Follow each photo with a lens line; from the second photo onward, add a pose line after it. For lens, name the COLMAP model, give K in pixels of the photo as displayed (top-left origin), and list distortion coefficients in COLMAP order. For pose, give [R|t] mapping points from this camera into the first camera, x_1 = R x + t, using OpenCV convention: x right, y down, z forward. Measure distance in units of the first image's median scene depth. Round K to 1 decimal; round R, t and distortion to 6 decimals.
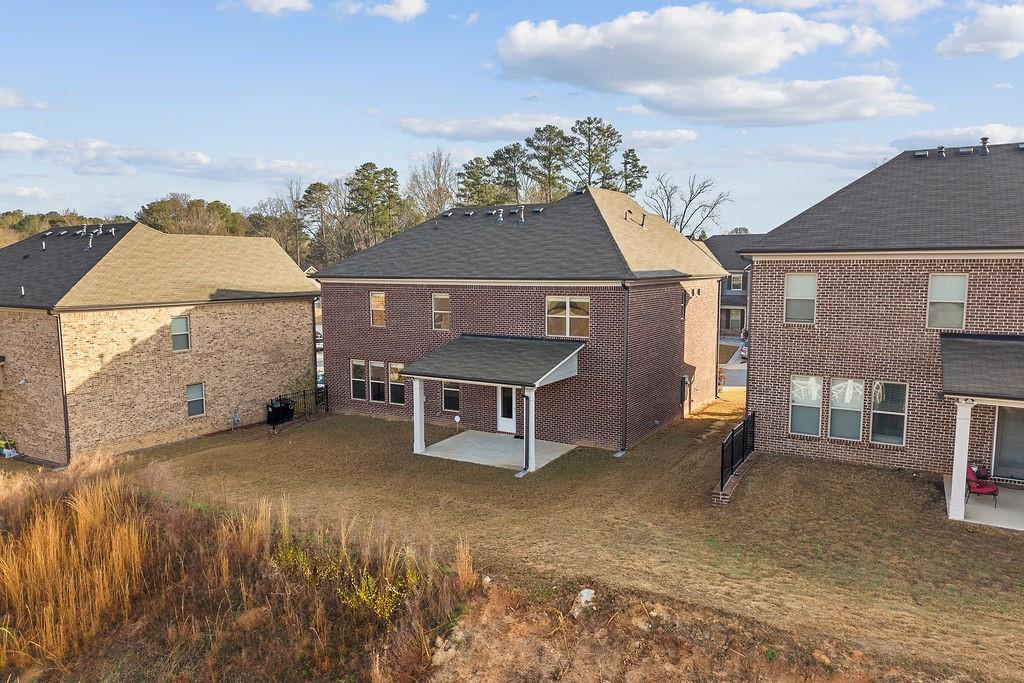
lens RADIAL K [[675.1, 0, 517.8], [0, 675.1, 339.7], [0, 0, 1]] dist [0.035348, -0.002427]
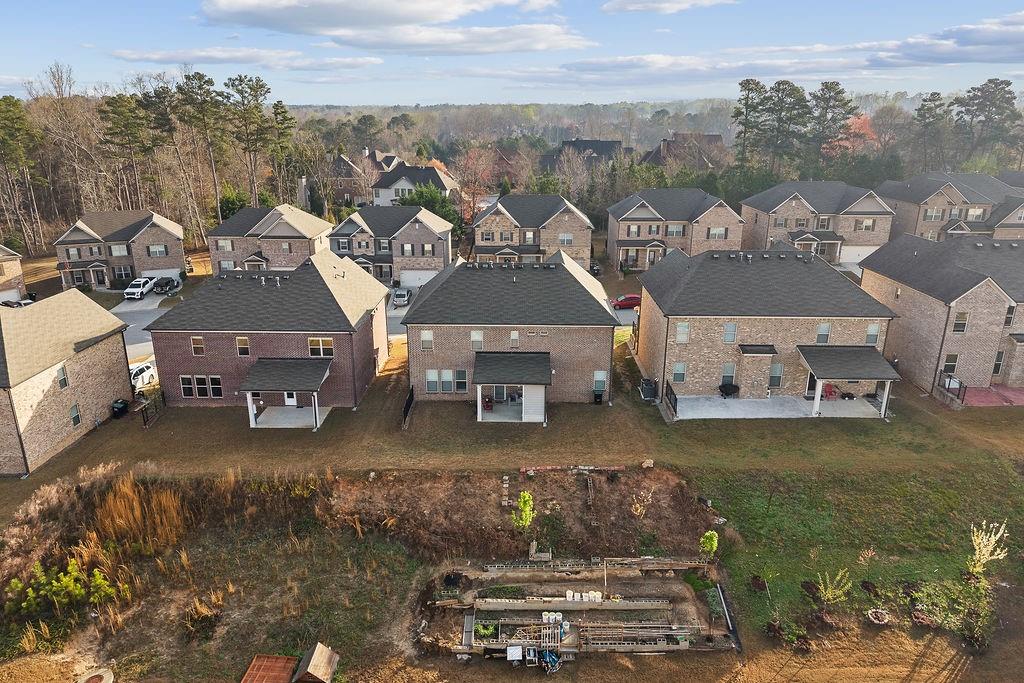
lens RADIAL K [[685.1, 0, 512.0], [0, 685.1, 341.5], [0, 0, 1]] dist [0.033979, -0.049112]
pose [[0.870395, -0.146435, 0.470073, -0.328152], [0.045863, 0.974710, 0.218718, -0.396651], [-0.490213, -0.168812, 0.855099, -0.864664]]
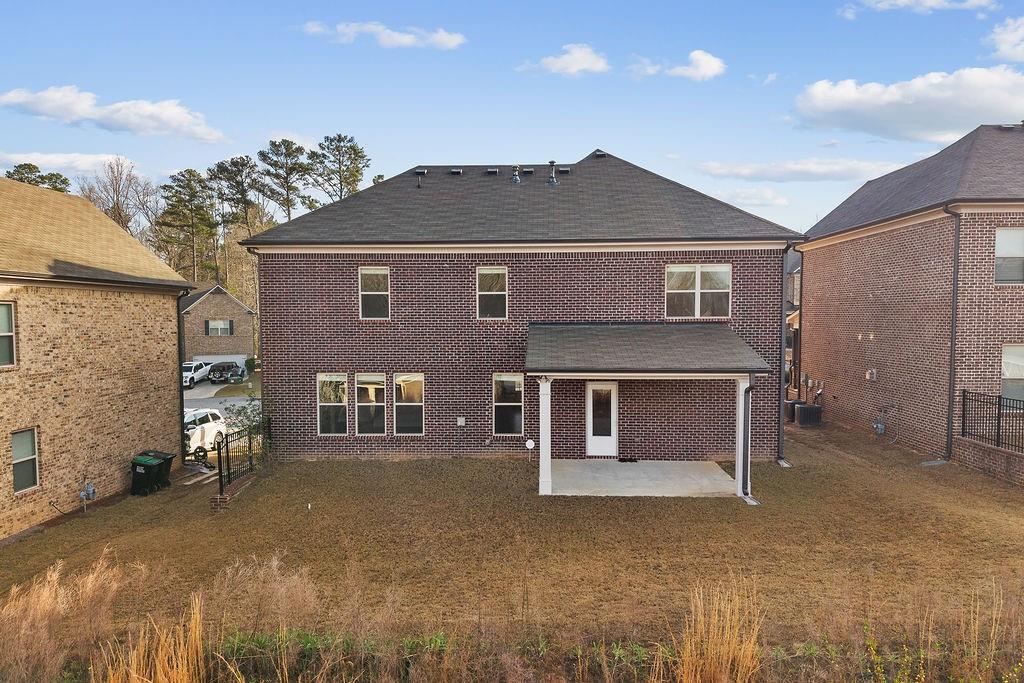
lens RADIAL K [[670.0, 0, 502.5], [0, 670.0, 355.1], [0, 0, 1]] dist [0.024410, -0.028891]
pose [[0.886419, -0.026188, 0.462141, -0.395614], [0.050397, 0.997923, -0.040114, 0.047307], [-0.460131, 0.058849, 0.885898, 0.363874]]
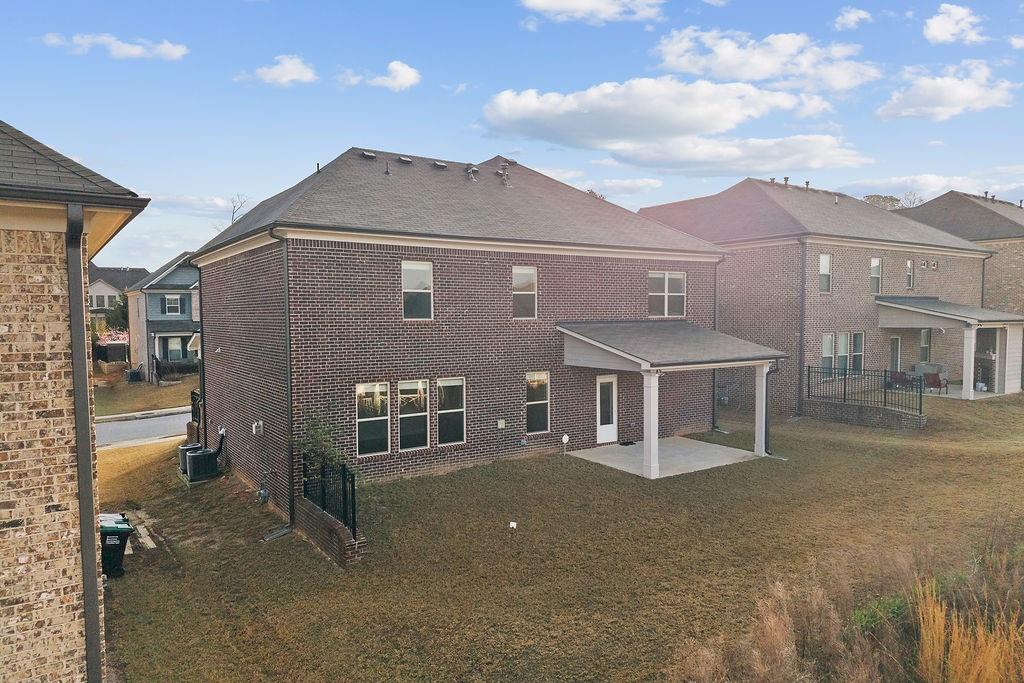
lens RADIAL K [[685.1, 0, 512.0], [0, 685.1, 341.5], [0, 0, 1]] dist [0.033979, -0.049112]
pose [[0.433534, -0.040460, 0.900228, -0.706550], [0.098233, 0.995160, -0.002581, 0.008759], [-0.895767, 0.089551, 0.435411, 0.662772]]
